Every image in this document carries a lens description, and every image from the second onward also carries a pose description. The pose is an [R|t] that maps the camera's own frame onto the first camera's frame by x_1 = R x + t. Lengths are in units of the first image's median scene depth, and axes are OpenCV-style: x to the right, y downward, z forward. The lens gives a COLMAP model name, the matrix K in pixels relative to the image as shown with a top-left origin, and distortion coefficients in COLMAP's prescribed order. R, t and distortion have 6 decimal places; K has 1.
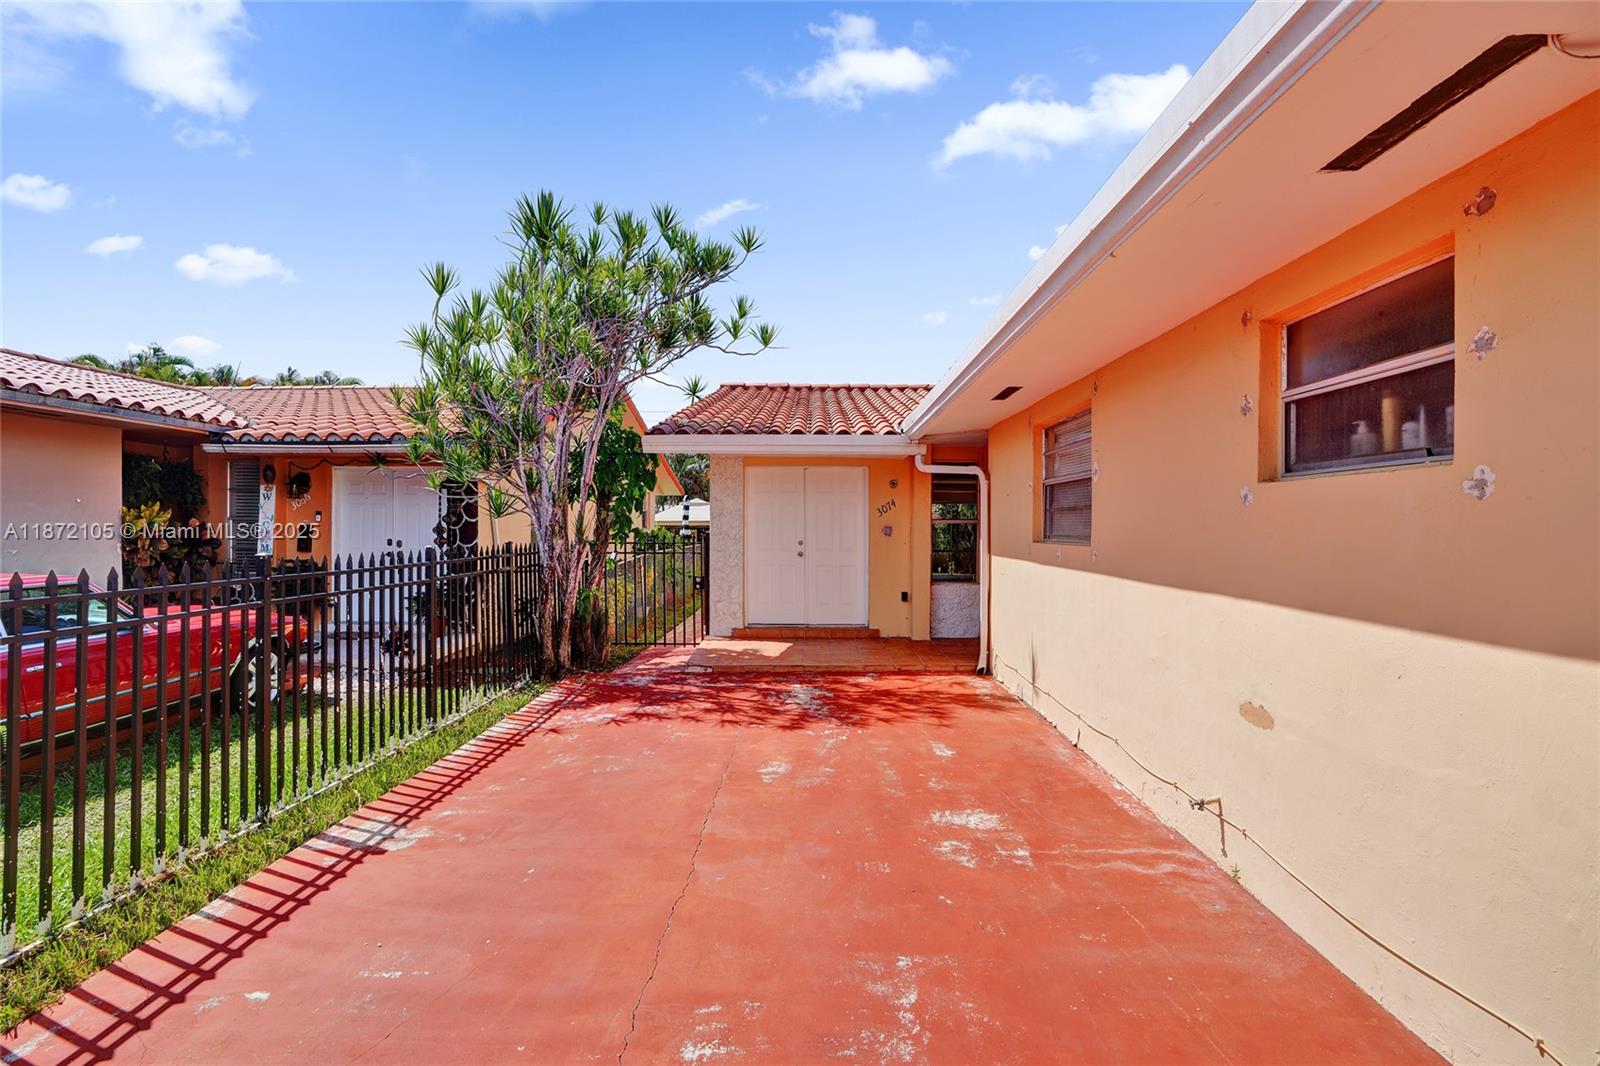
lens RADIAL K [[771.7, 0, 808.3], [0, 771.7, 528.6], [0, 0, 1]] dist [-0.054438, 0.028880]
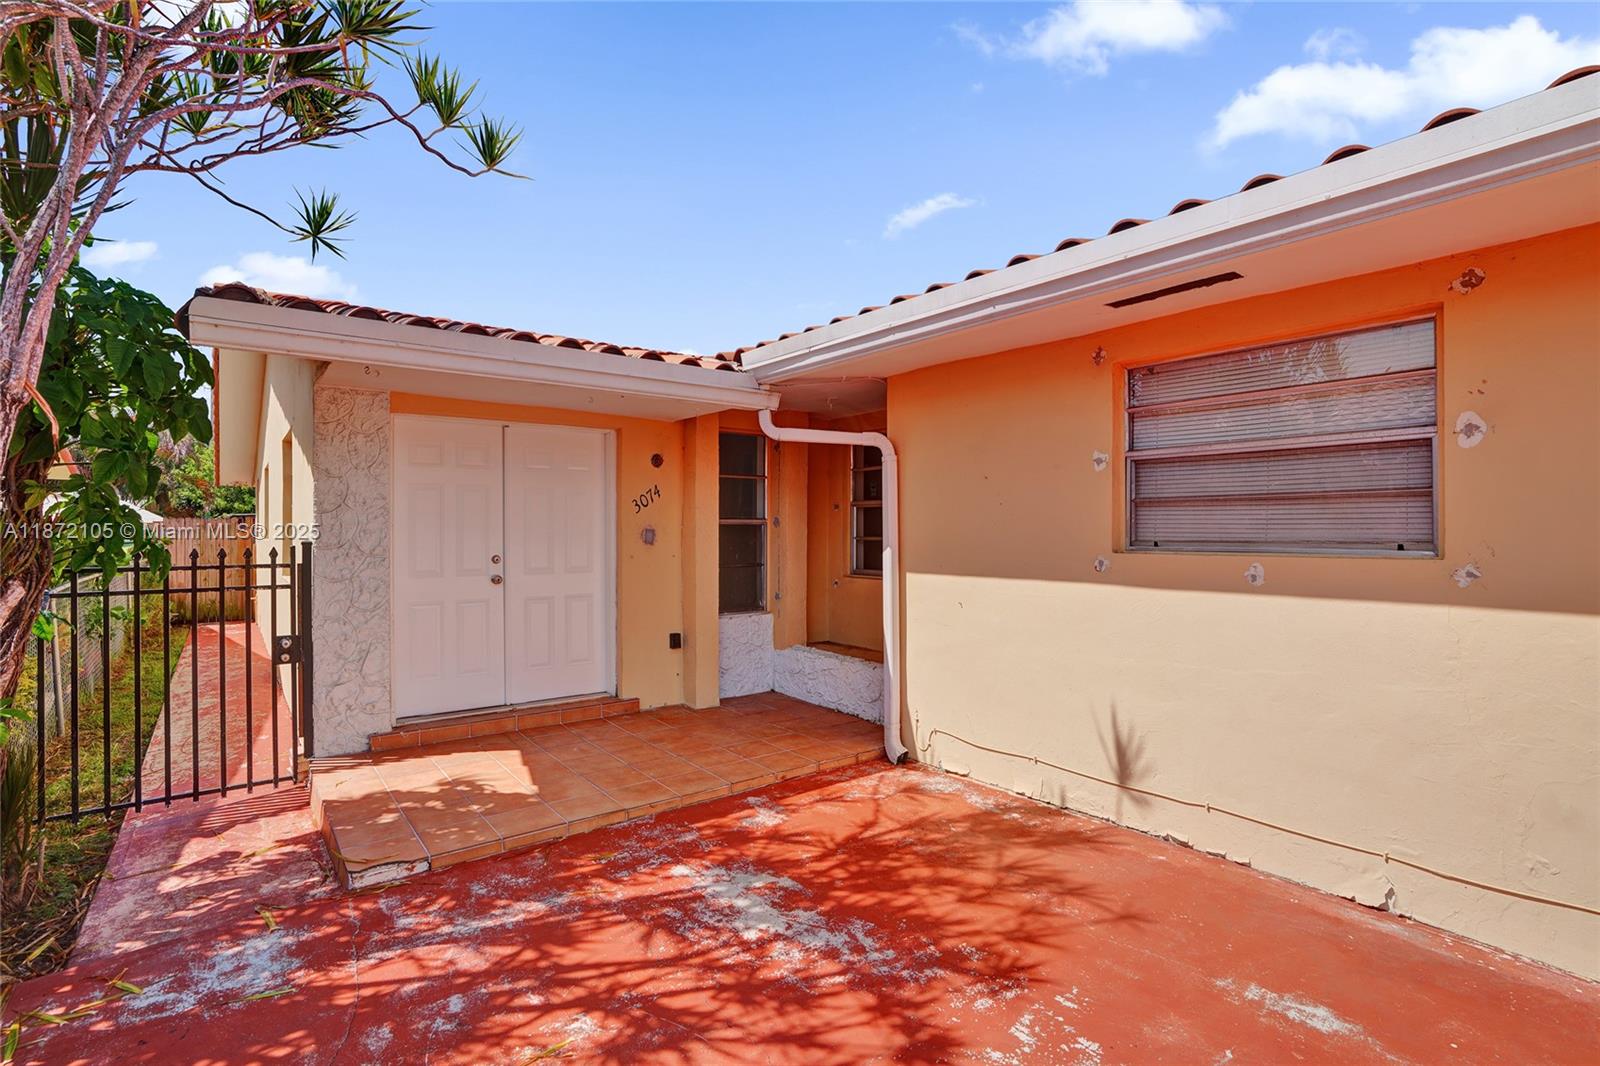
lens RADIAL K [[771.7, 0, 808.3], [0, 771.7, 528.6], [0, 0, 1]] dist [-0.054438, 0.028880]
pose [[0.785061, -0.001383, 0.619417, -0.182199], [0.005686, 0.999971, -0.004975, 0.000410], [-0.619392, 0.007428, 0.785047, 0.448413]]
